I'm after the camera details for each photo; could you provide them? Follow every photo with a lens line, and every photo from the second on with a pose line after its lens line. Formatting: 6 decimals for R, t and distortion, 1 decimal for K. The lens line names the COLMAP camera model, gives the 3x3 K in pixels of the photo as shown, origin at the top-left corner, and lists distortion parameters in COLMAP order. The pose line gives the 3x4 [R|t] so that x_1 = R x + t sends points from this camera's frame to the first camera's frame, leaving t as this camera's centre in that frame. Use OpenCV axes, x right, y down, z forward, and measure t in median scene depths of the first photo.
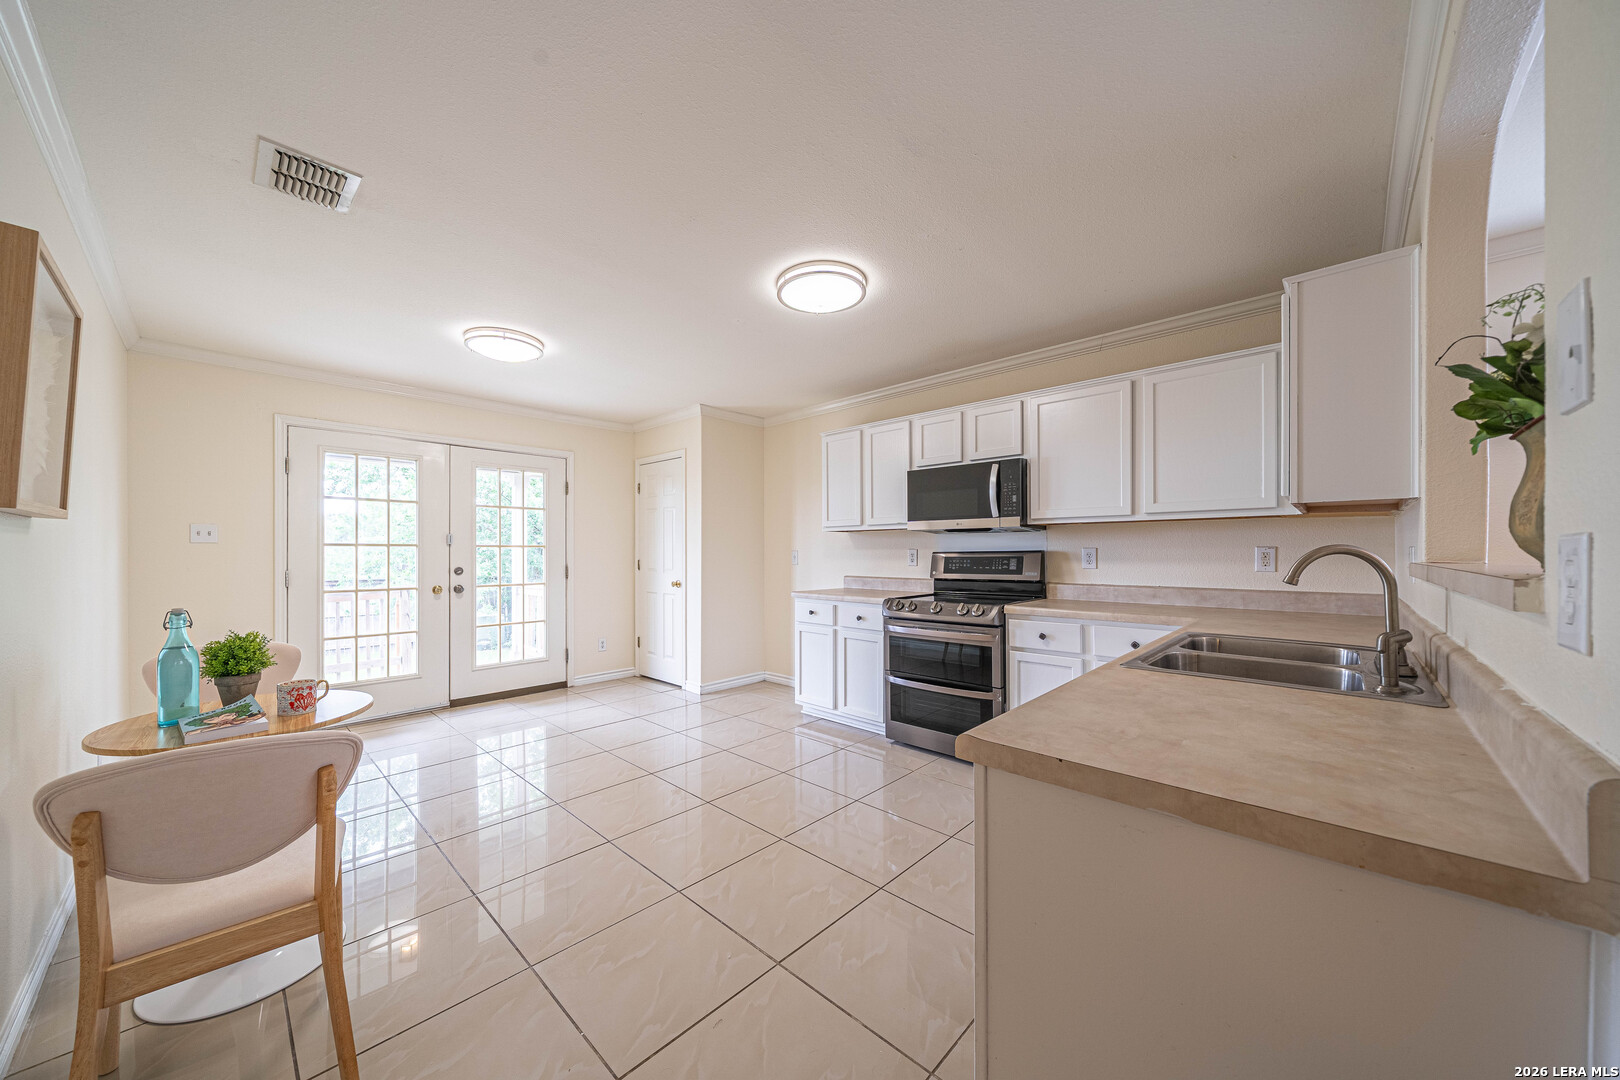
lens RADIAL K [[557.2, 0, 811.2], [0, 557.2, 550.5], [0, 0, 1]] dist [-0.009724, 0.001604]
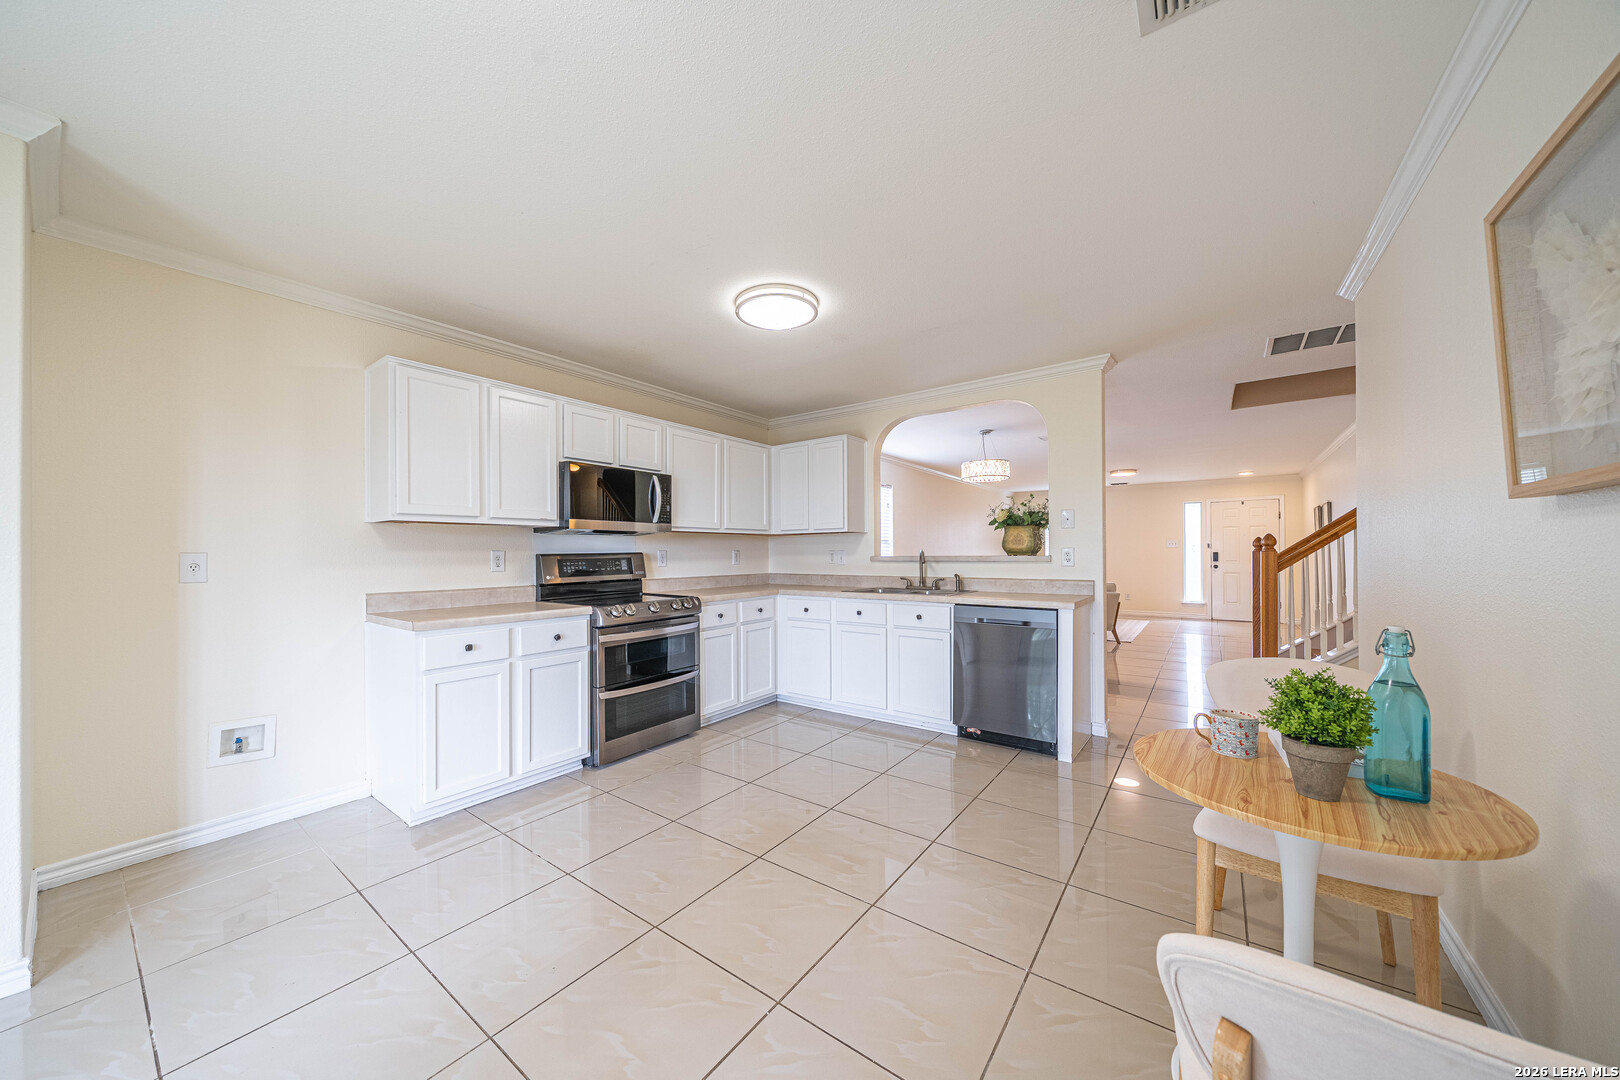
lens RADIAL K [[557.2, 0, 808.0], [0, 557.2, 546.0], [0, 0, 1]] dist [-0.009724, 0.001604]
pose [[-0.124991, 0.017408, 0.992005, -0.777367], [0.004327, 0.999846, -0.017001, 0.007668], [-0.992148, 0.002167, -0.125047, 0.780050]]
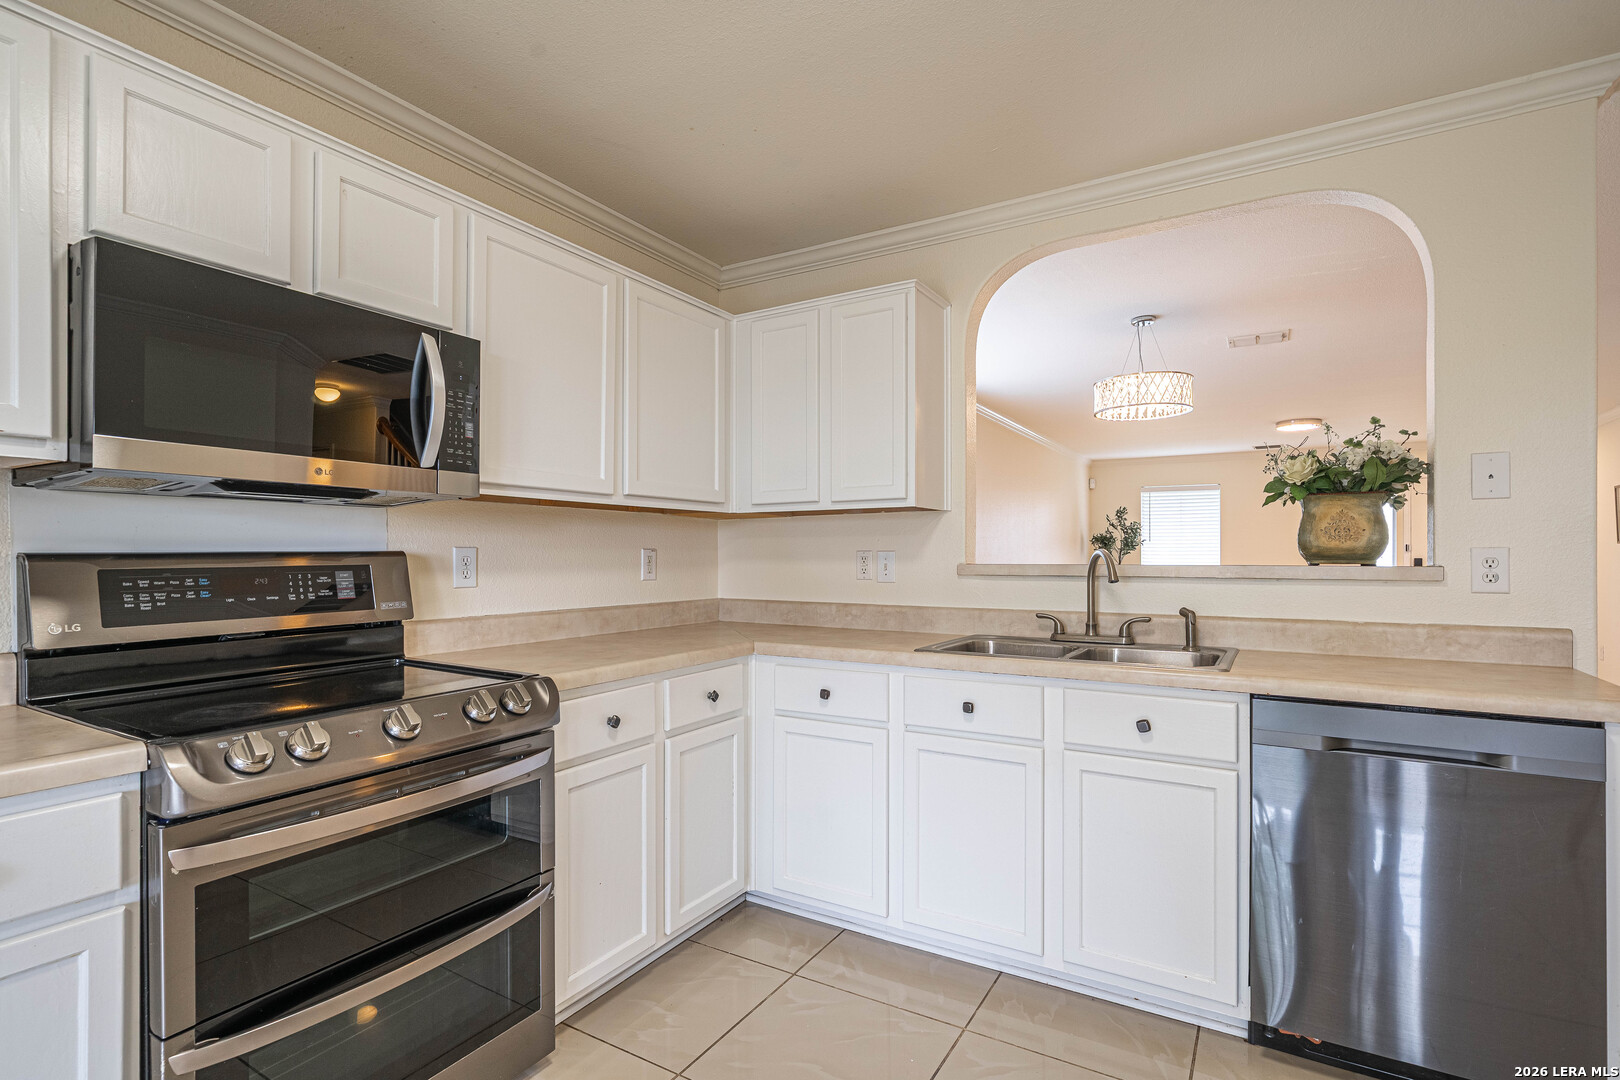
lens RADIAL K [[787.6, 0, 807.0], [0, 787.6, 549.9], [0, 0, 1]] dist [-0.004708, 0.001556]
pose [[-0.212000, 0.010559, 0.977213, -0.261822], [-0.002339, 0.999933, -0.011312, 0.005210], [-0.977267, -0.004684, -0.211961, 0.798463]]
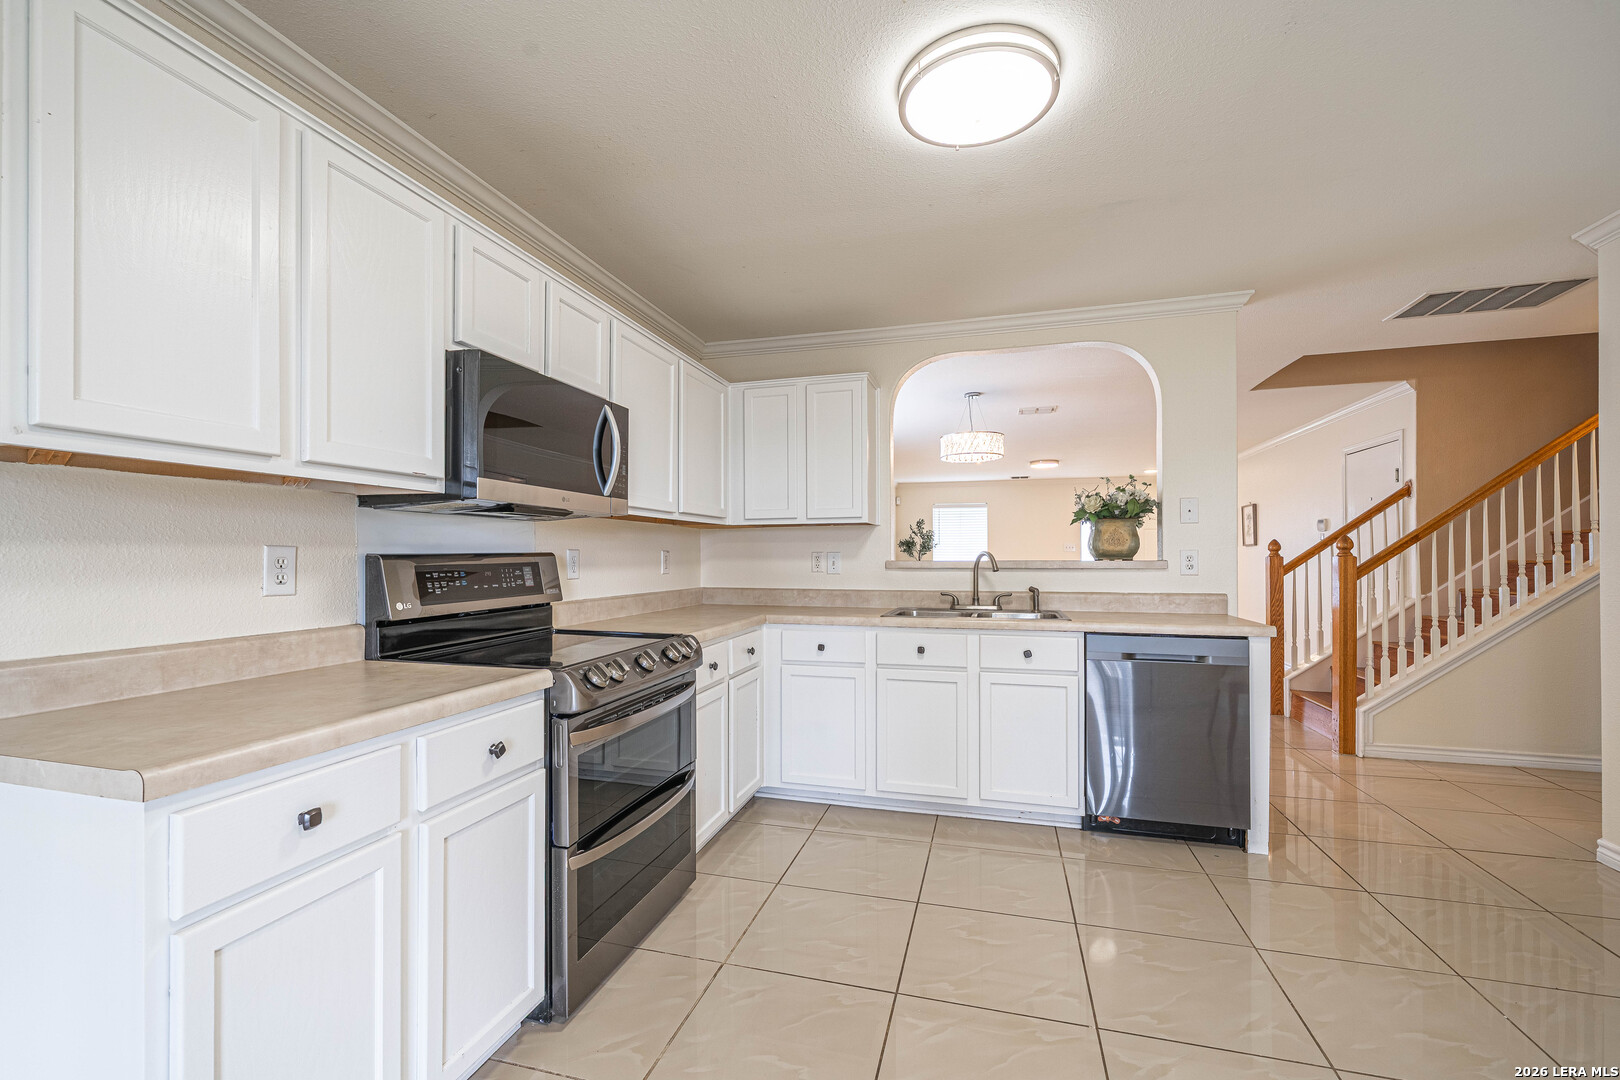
lens RADIAL K [[684.7, 0, 811.6], [0, 684.7, 548.1], [0, 0, 1]] dist [-0.004596, -0.000065]
pose [[-0.463574, 0.015220, 0.885927, -0.386816], [0.001362, 0.999864, -0.016465, 0.007596], [-0.886057, -0.006426, -0.463532, 1.071475]]
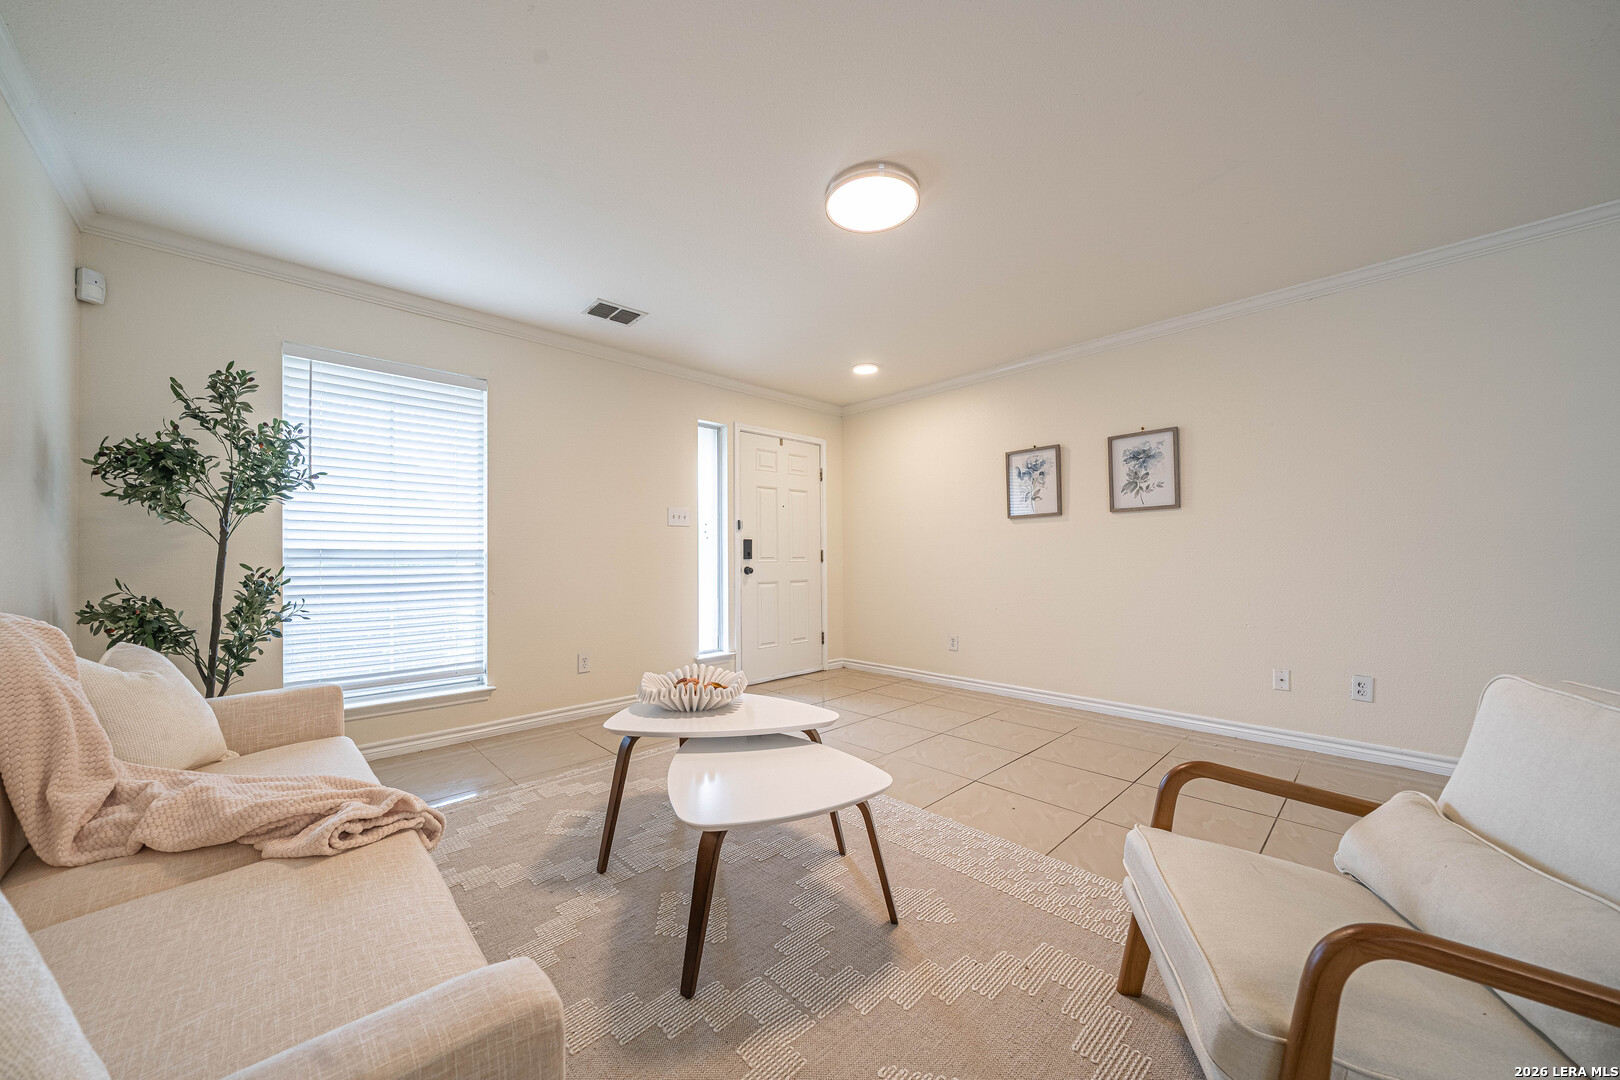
lens RADIAL K [[557.2, 0, 786.0], [0, 557.2, 557.9], [0, 0, 1]] dist [-0.009724, 0.001604]
pose [[-0.997791, 0.009657, 0.065726, 1.624214], [0.009392, 0.999946, -0.004337, 0.050847], [-0.065765, -0.003711, -0.997828, -0.333784]]
